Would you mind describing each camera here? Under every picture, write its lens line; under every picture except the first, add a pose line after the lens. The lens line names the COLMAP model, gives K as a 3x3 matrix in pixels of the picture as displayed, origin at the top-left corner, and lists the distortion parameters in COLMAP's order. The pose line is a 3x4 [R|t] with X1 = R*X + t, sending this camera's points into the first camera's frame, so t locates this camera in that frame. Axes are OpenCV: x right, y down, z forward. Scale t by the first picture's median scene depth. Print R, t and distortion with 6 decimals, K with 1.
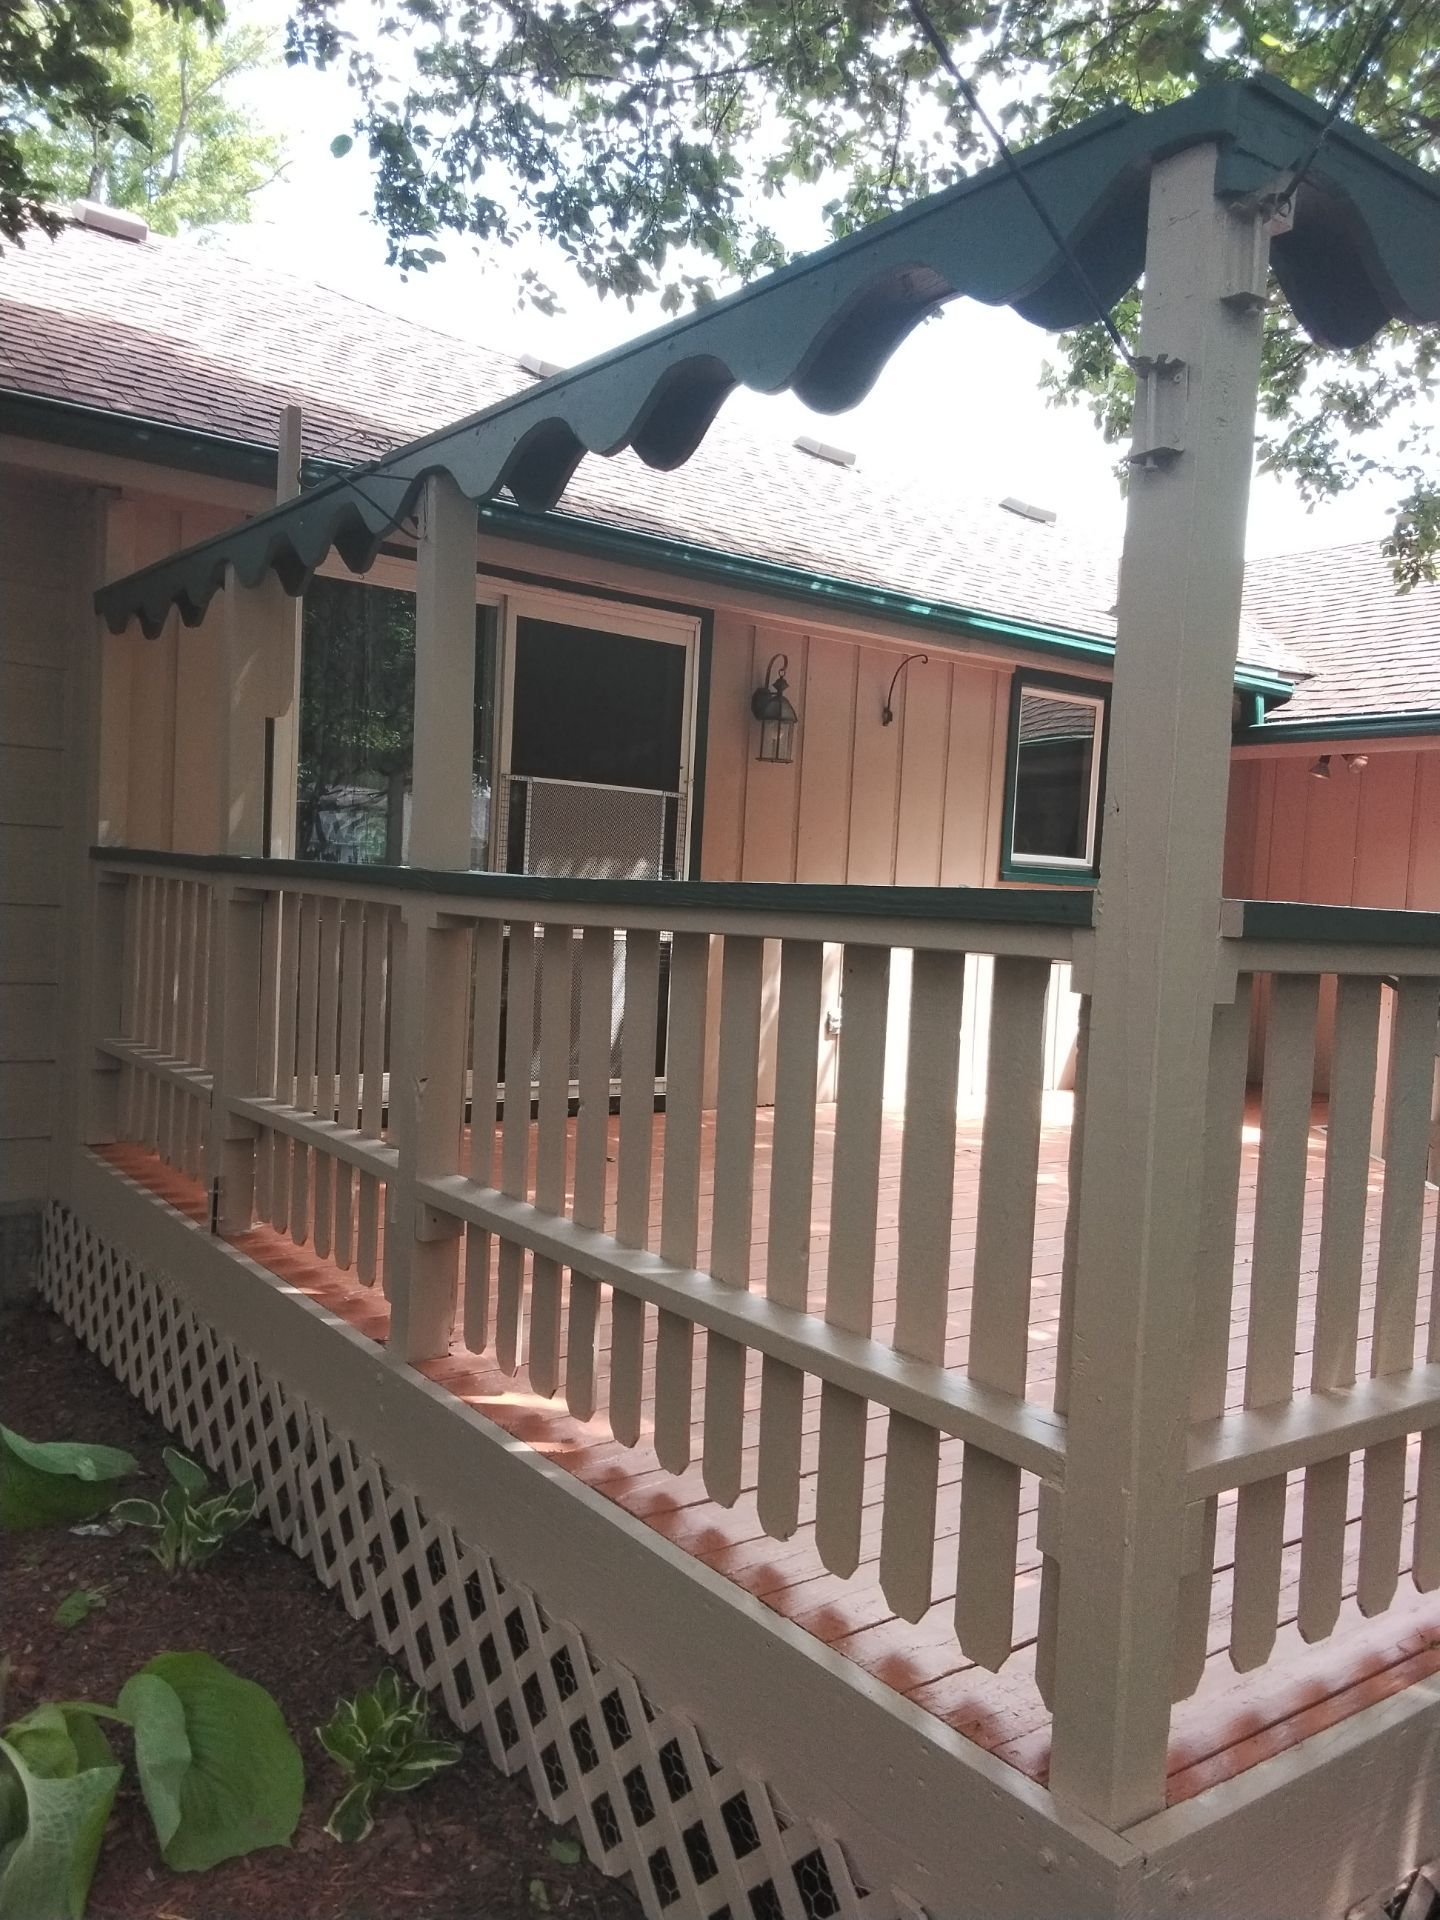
lens RADIAL K [[1473.4, 0, 720.0], [0, 1473.4, 960.0], [0, 0, 1]] dist [0.155503, -0.231308]
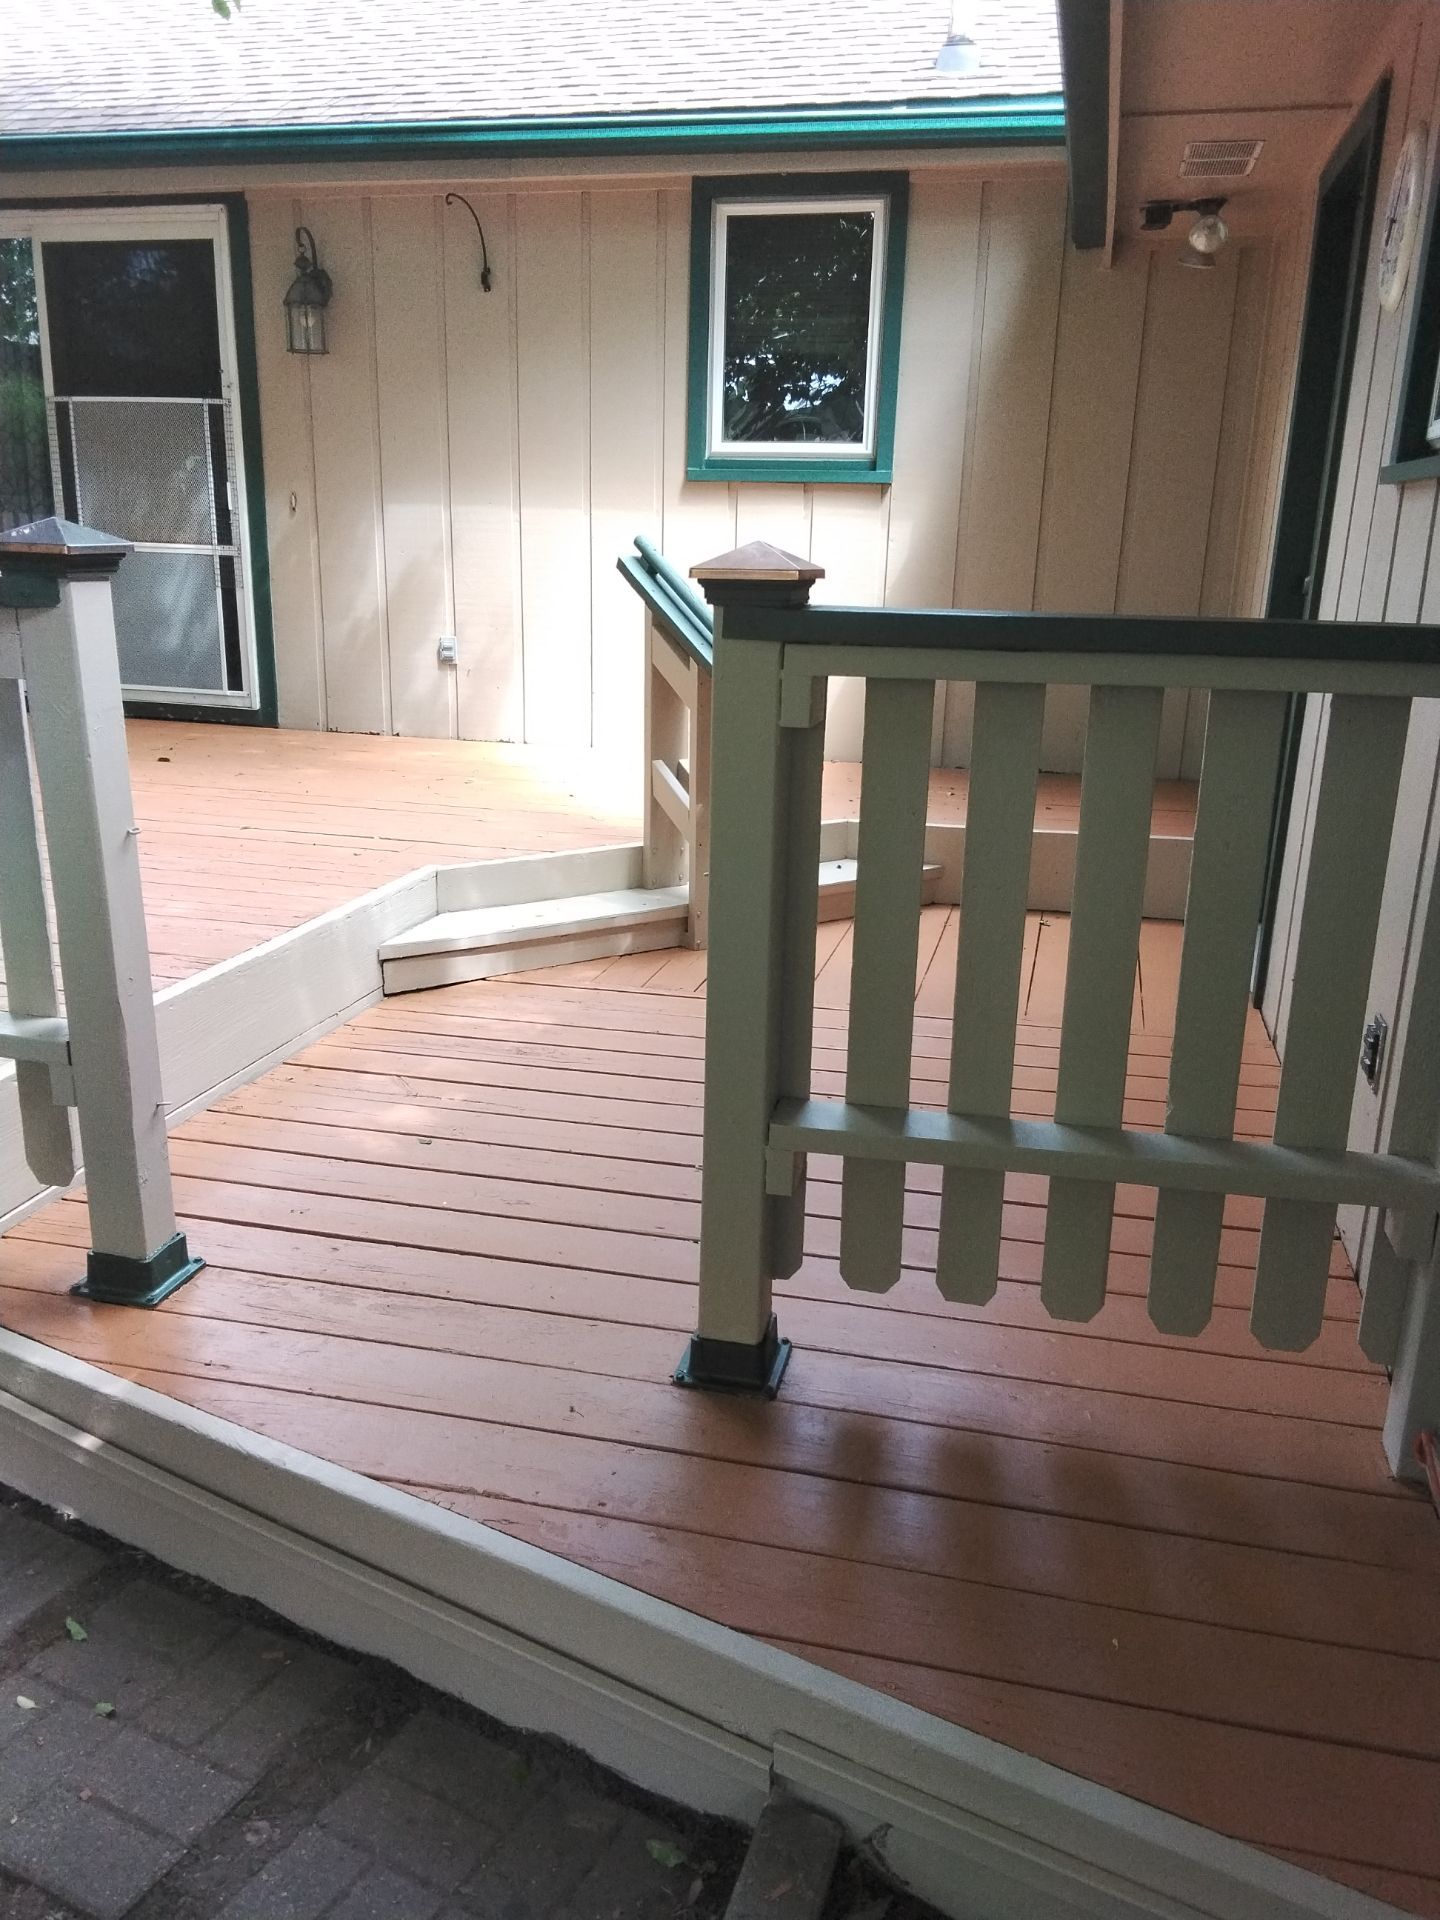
lens RADIAL K [[1481.7, 0, 720.0], [0, 1481.7, 960.0], [0, 0, 1]] dist [0.123679, -0.187452]
pose [[0.632472, 0.178453, -0.753746, 2.415512], [-0.025708, 0.977400, 0.209832, 0.081217], [0.774156, -0.113335, 0.622766, 1.385287]]
